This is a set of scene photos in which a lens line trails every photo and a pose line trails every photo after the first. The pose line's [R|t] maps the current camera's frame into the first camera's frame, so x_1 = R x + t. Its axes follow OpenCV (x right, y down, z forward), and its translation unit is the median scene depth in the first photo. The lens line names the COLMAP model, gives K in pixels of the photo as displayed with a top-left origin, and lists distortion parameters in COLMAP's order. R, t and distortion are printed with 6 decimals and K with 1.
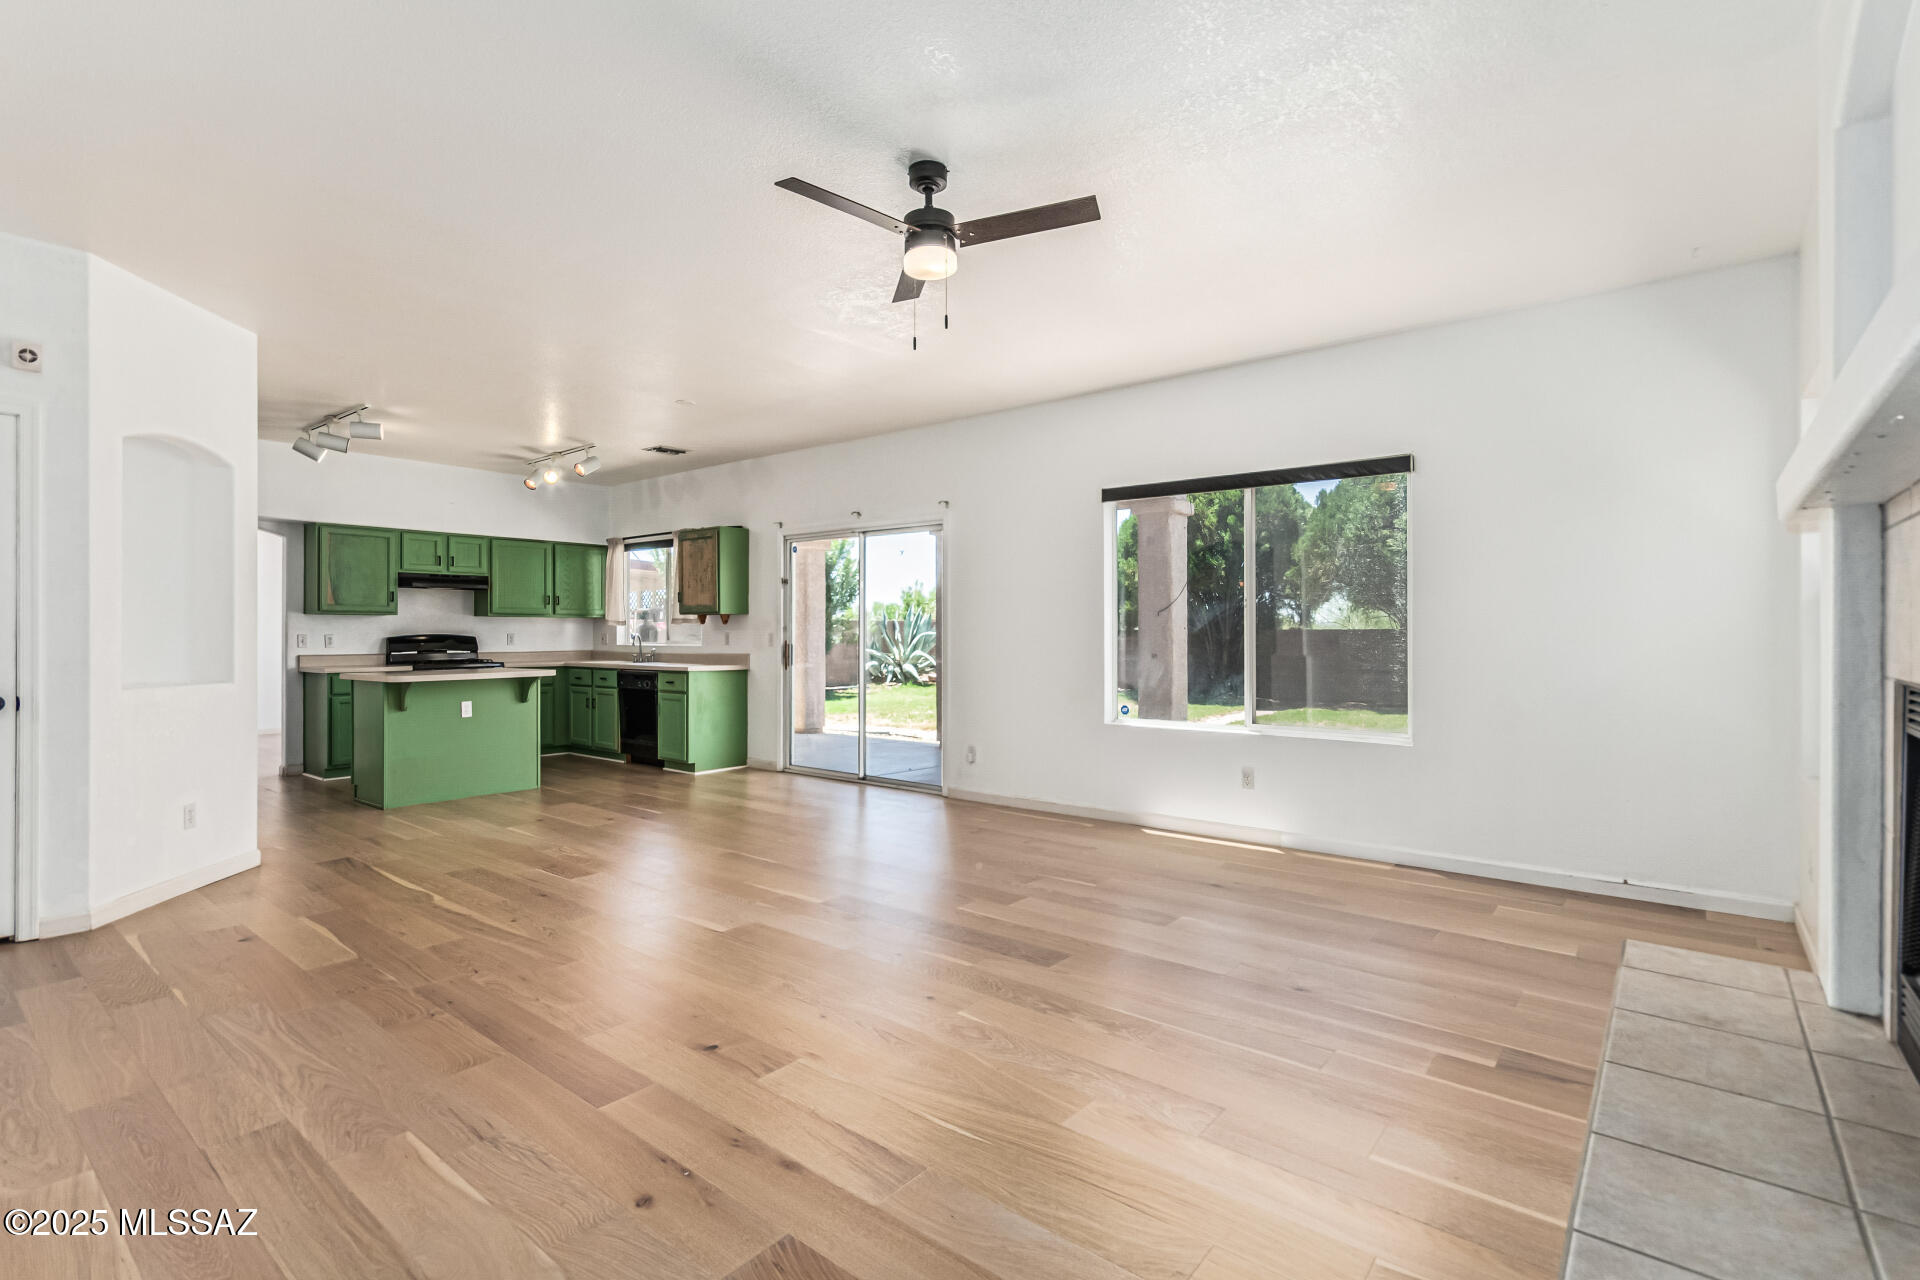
lens RADIAL K [[897.4, 0, 961.8], [0, 897.4, 633.1], [0, 0, 1]] dist [0.012244, 0.000181]
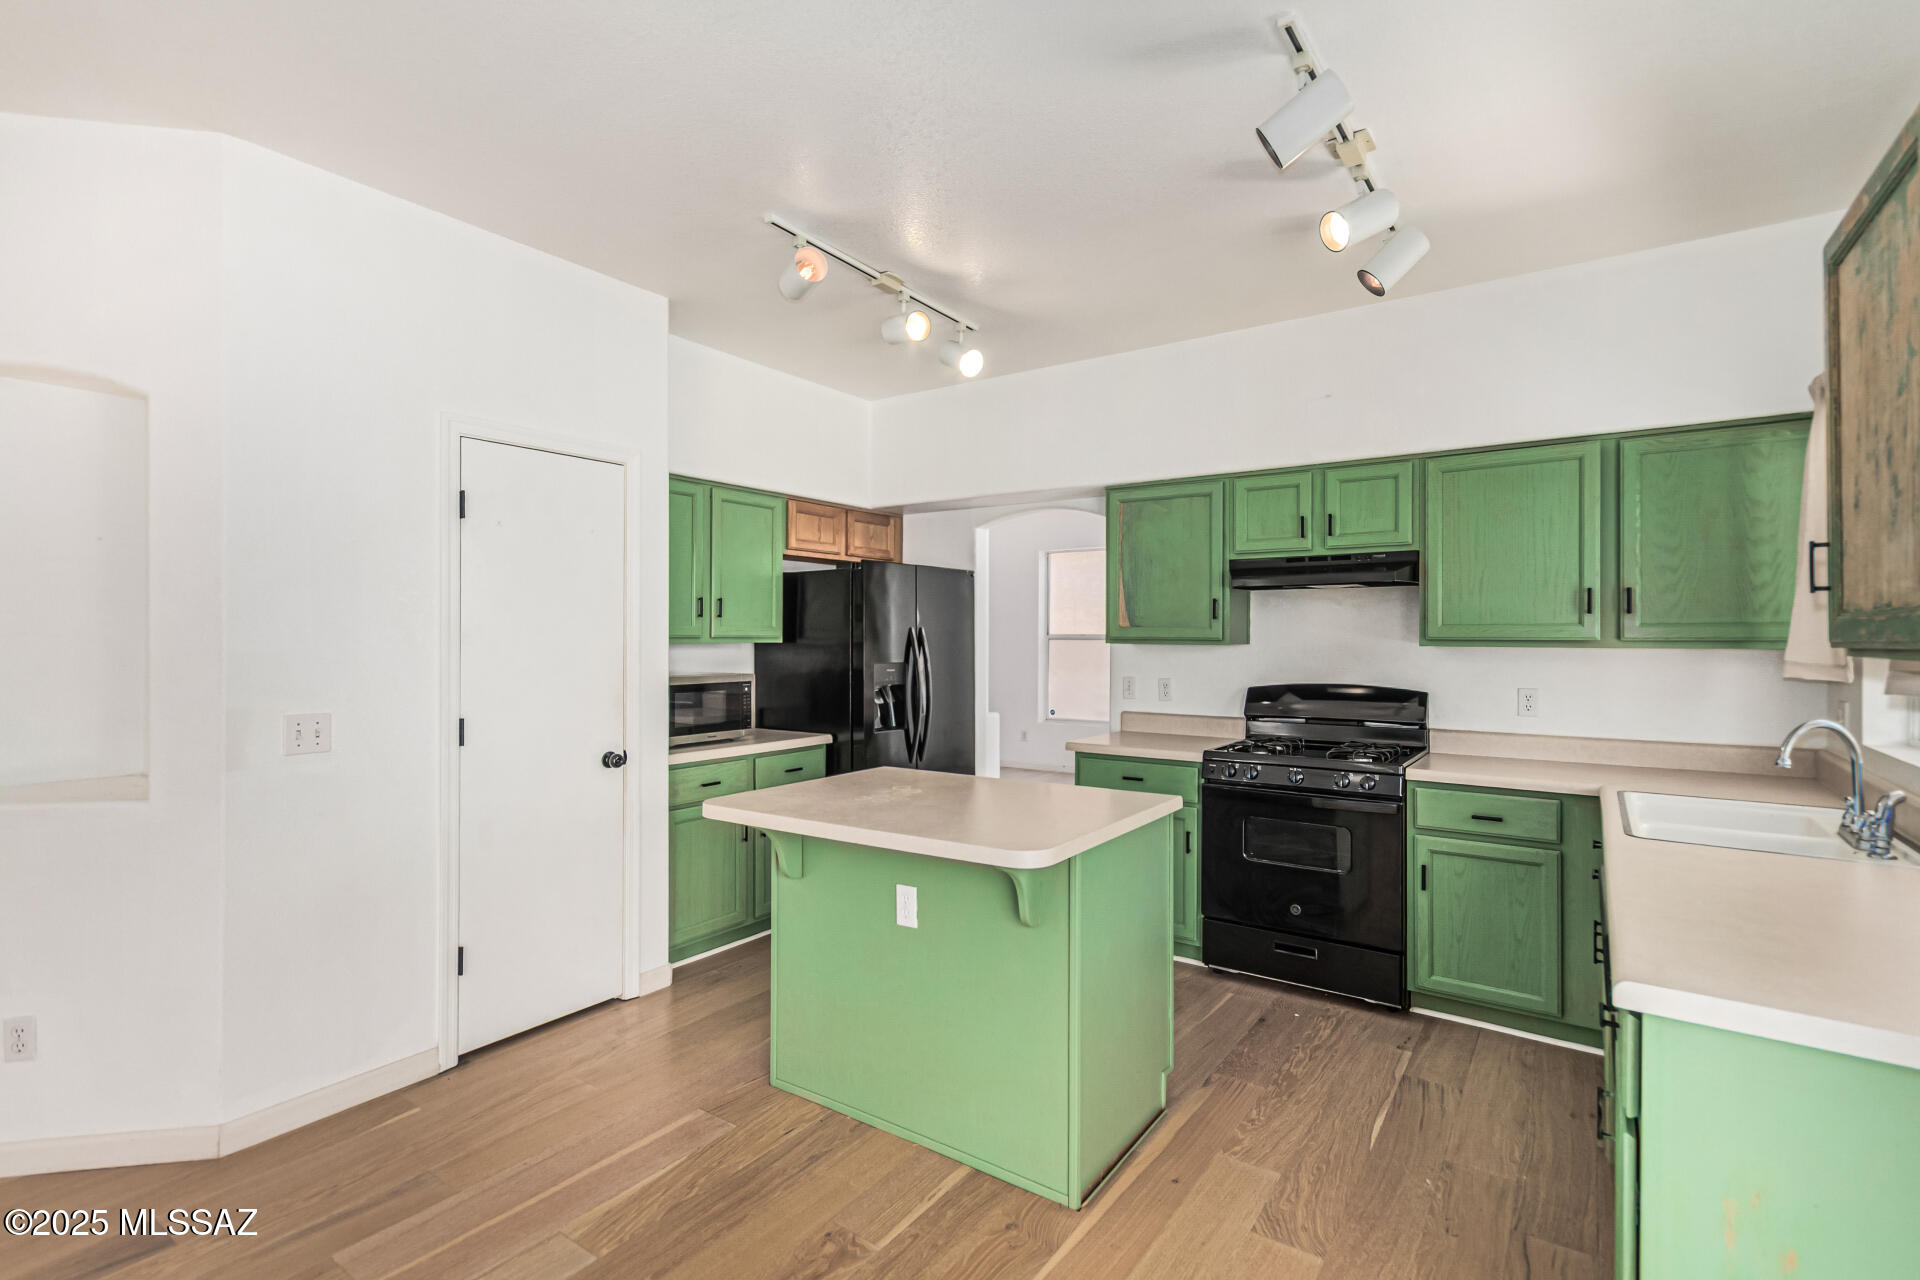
lens RADIAL K [[900.0, 0, 960.0], [0, 900.0, 640.0], [0, 0, 1]] dist [0.000606, 0.000117]
pose [[0.066338, 0.006696, -0.997775, -0.136089], [-0.002166, 0.999976, 0.006566, -0.025714], [0.997795, 0.001725, 0.066351, 0.818002]]
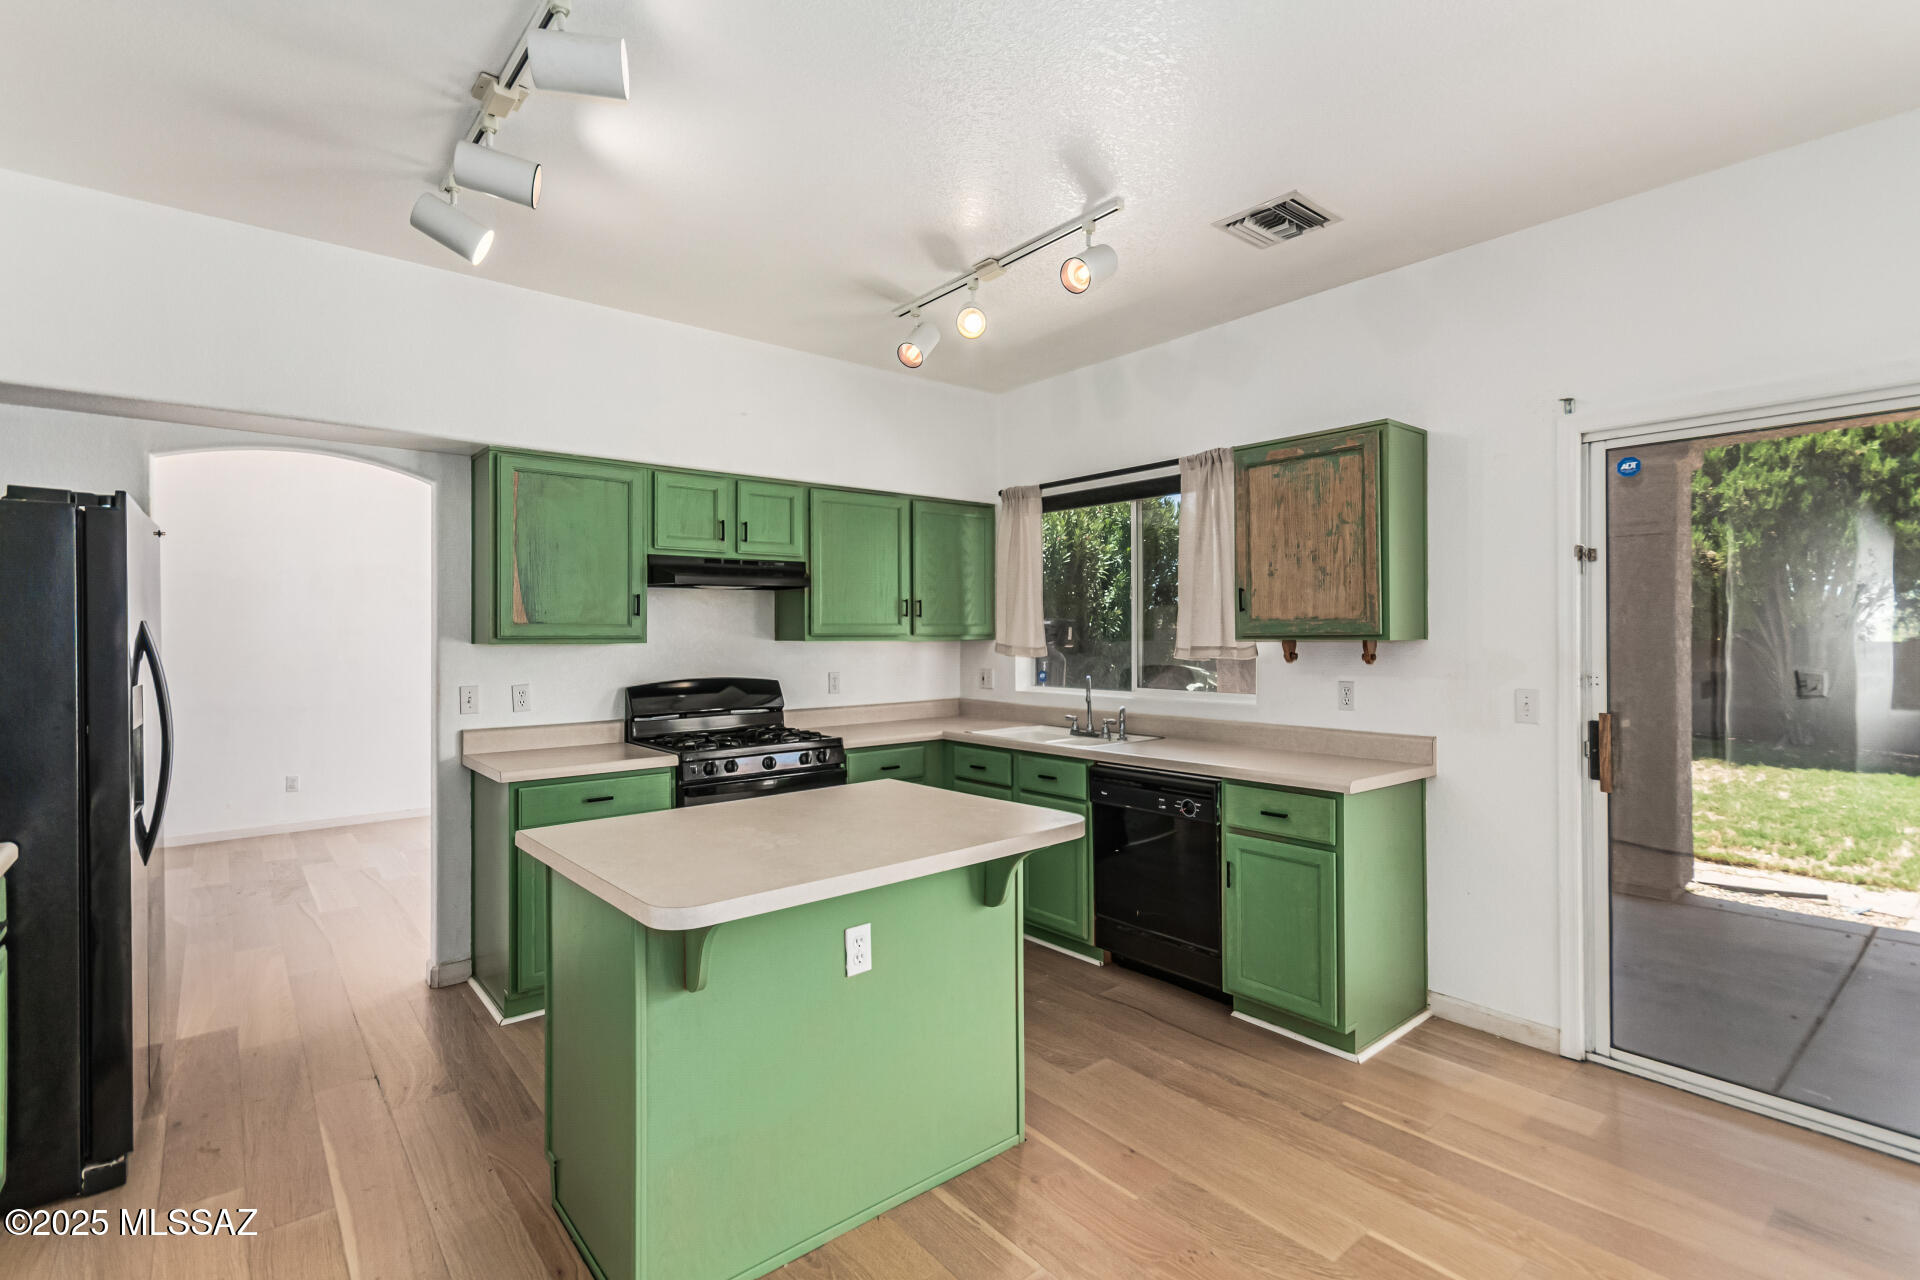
lens RADIAL K [[890.1, 0, 964.0], [0, 890.1, 633.4], [0, 0, 1]] dist [-0.000414, 0.005108]
pose [[0.981785, -0.003858, -0.189956, -0.369477], [0.004018, 0.999992, 0.000458, -0.024731], [0.189952, -0.001213, 0.981793, 0.566009]]
